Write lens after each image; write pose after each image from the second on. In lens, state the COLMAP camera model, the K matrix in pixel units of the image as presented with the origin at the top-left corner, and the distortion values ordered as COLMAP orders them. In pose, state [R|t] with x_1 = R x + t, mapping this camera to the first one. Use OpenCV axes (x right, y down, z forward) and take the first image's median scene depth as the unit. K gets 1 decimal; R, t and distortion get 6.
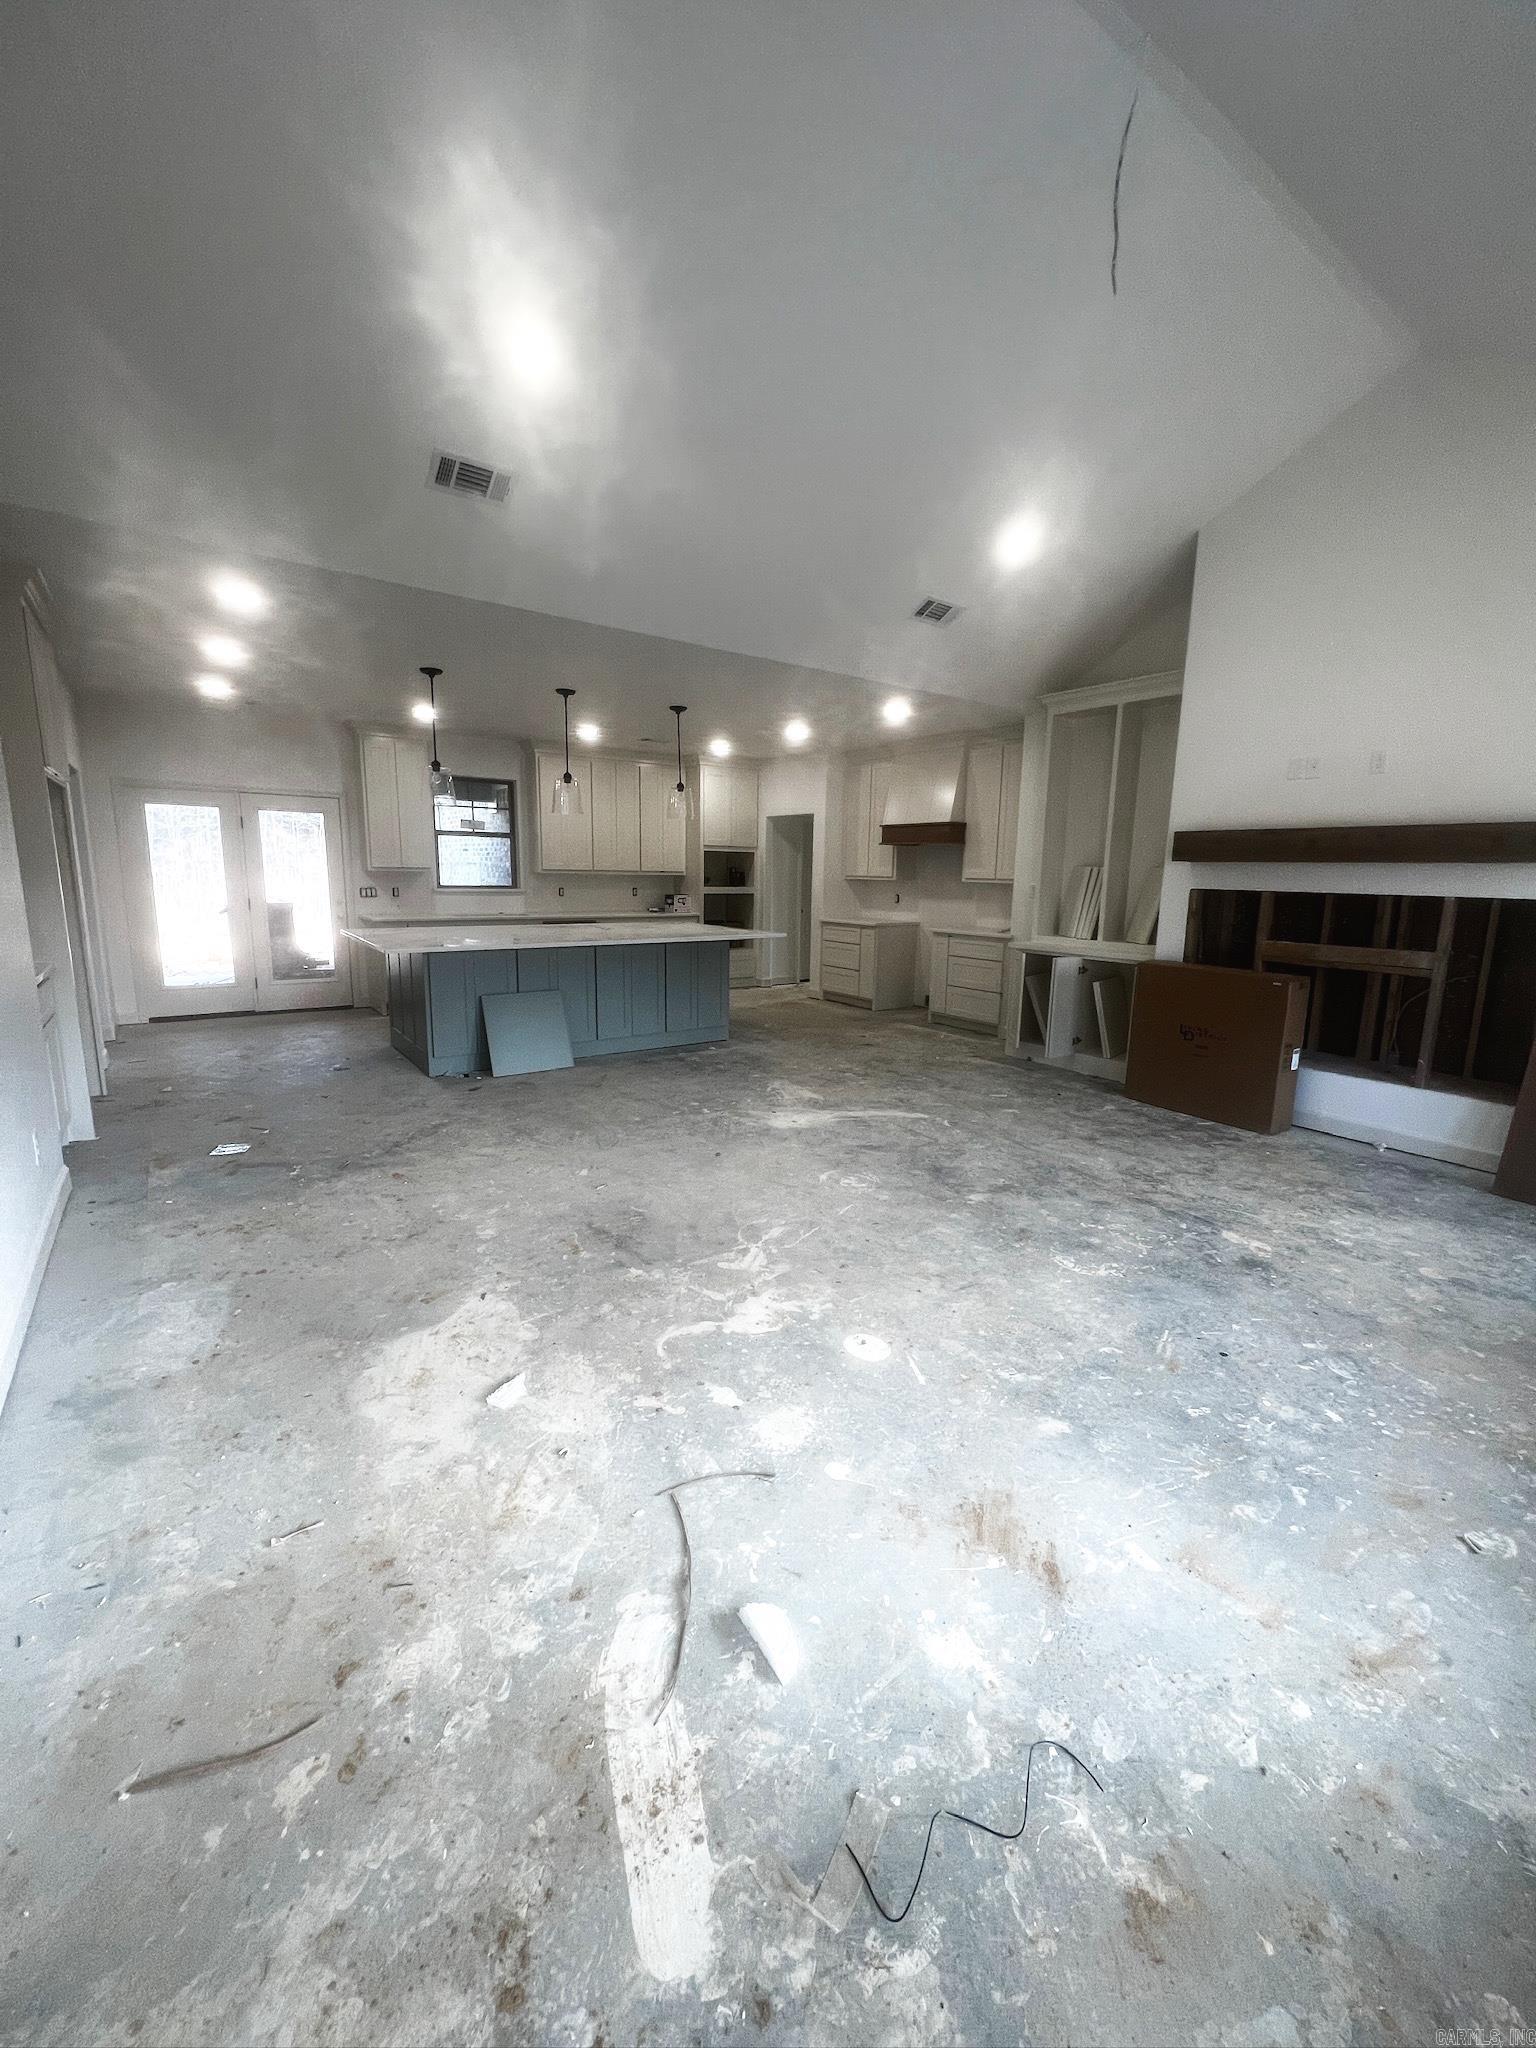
lens RADIAL K [[818.0, 0, 777.5], [0, 818.0, 1017.6], [0, 0, 1]] dist [0.001707, 0.000632]
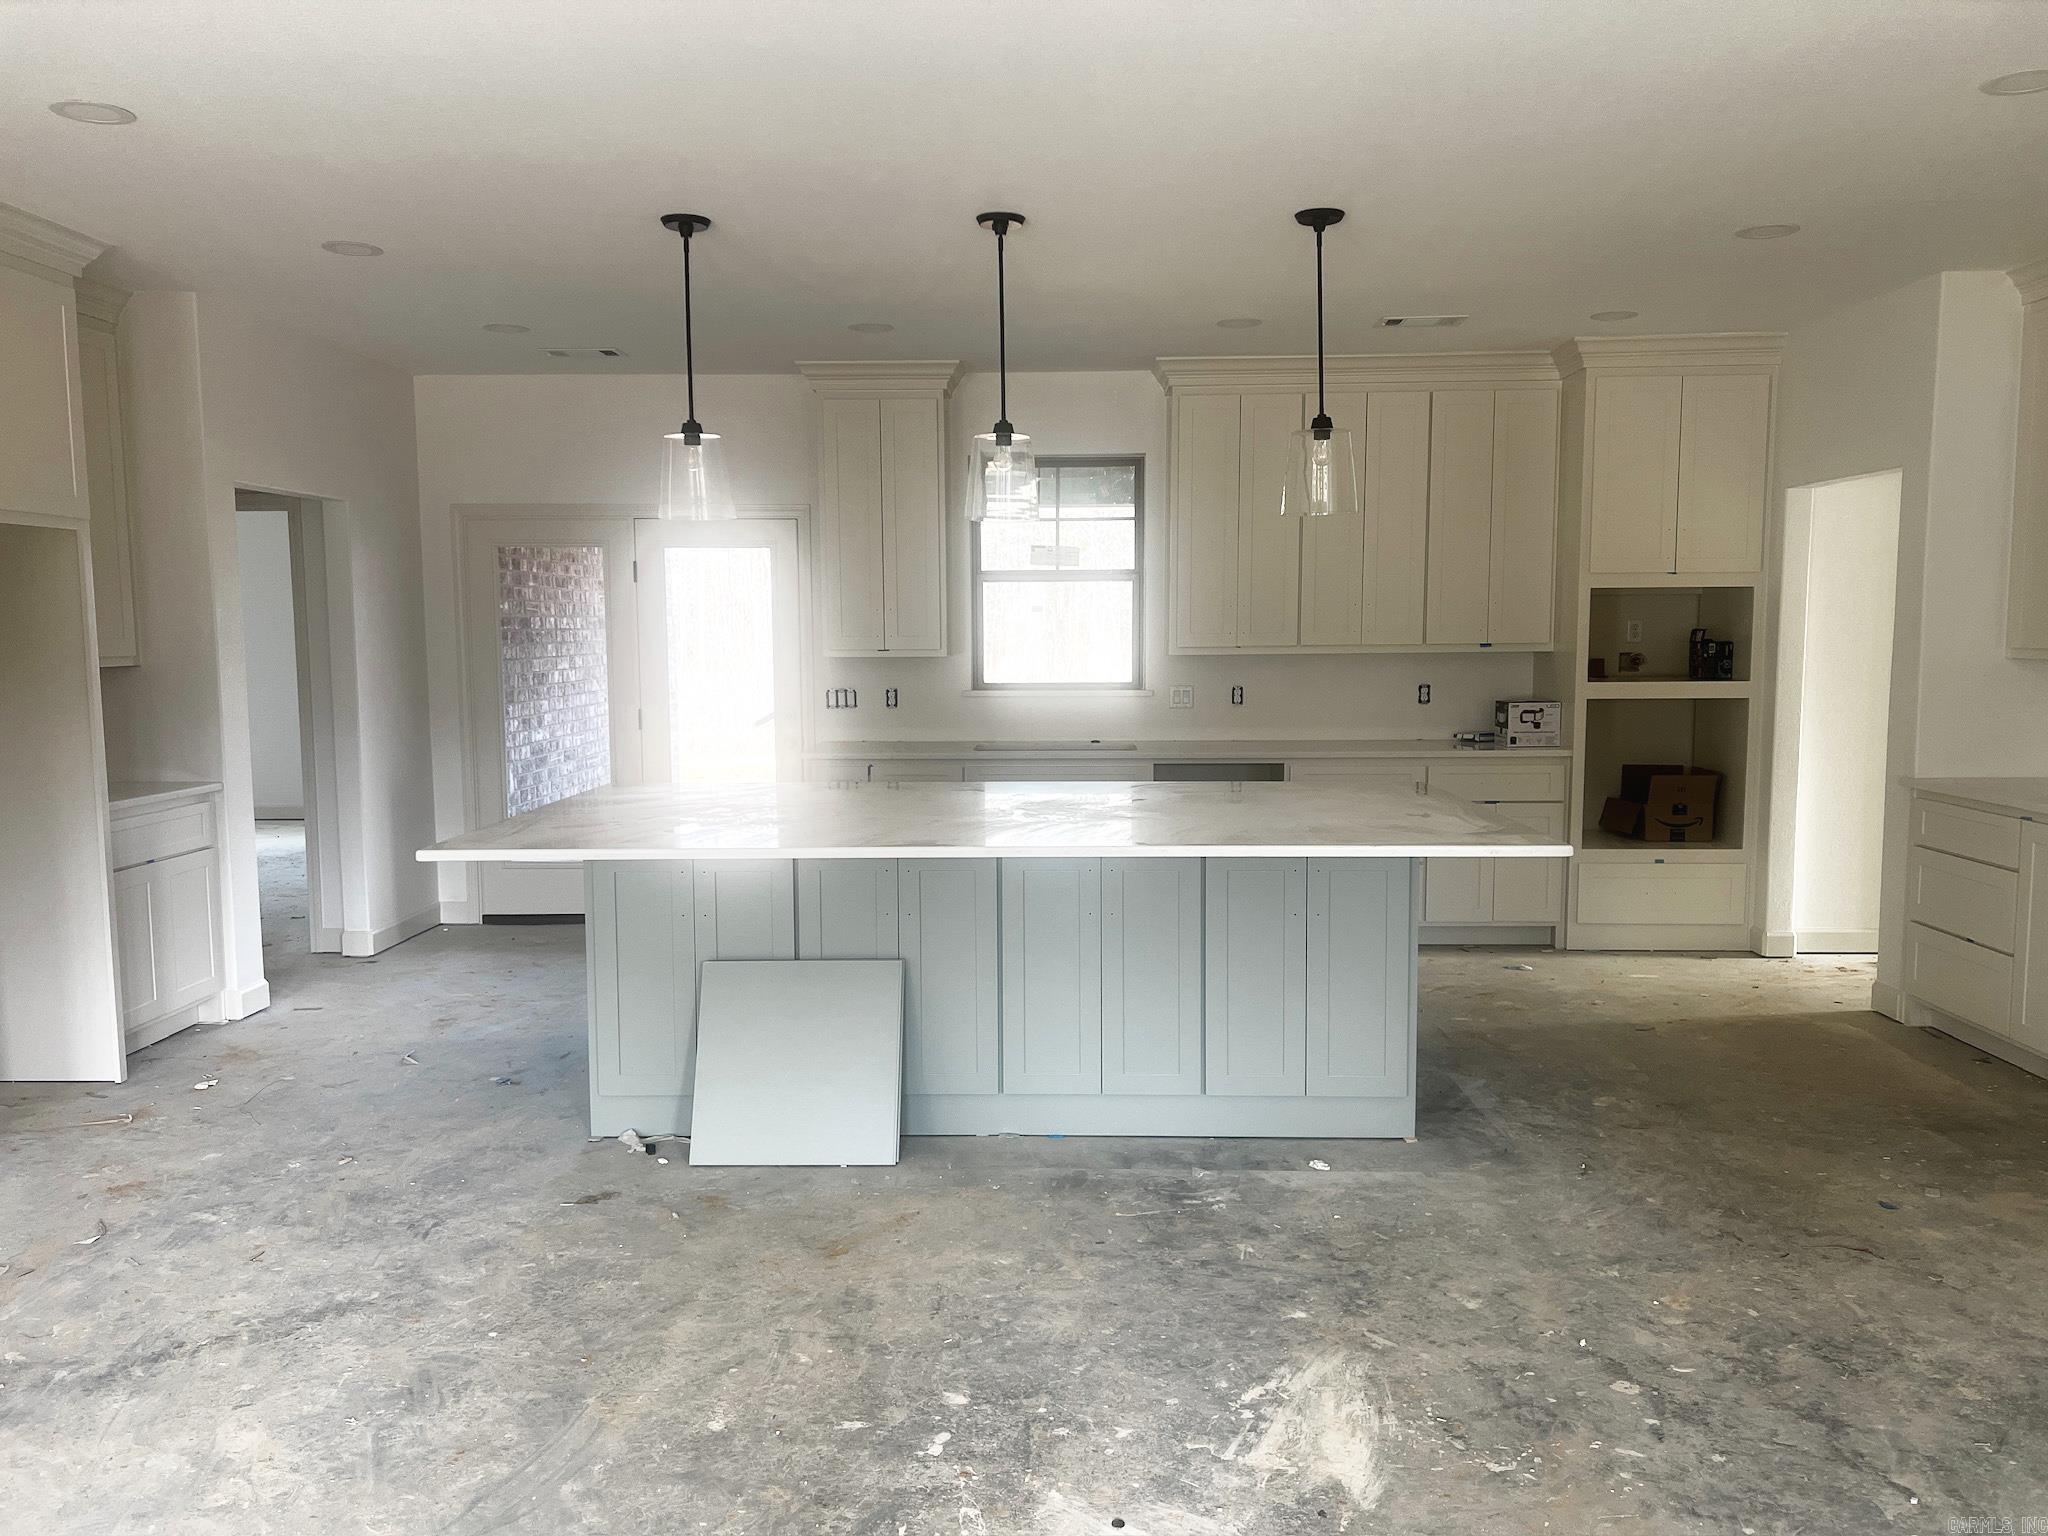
lens RADIAL K [[1532.0, 0, 1027.7], [0, 1532.0, 776.8], [0, 0, 1]] dist [0.048683, -0.052293]
pose [[0.792030, 0.036541, -0.609388, 0.328477], [-0.087139, 0.994753, -0.053607, -0.124261], [0.604231, 0.095560, 0.791058, 0.627181]]
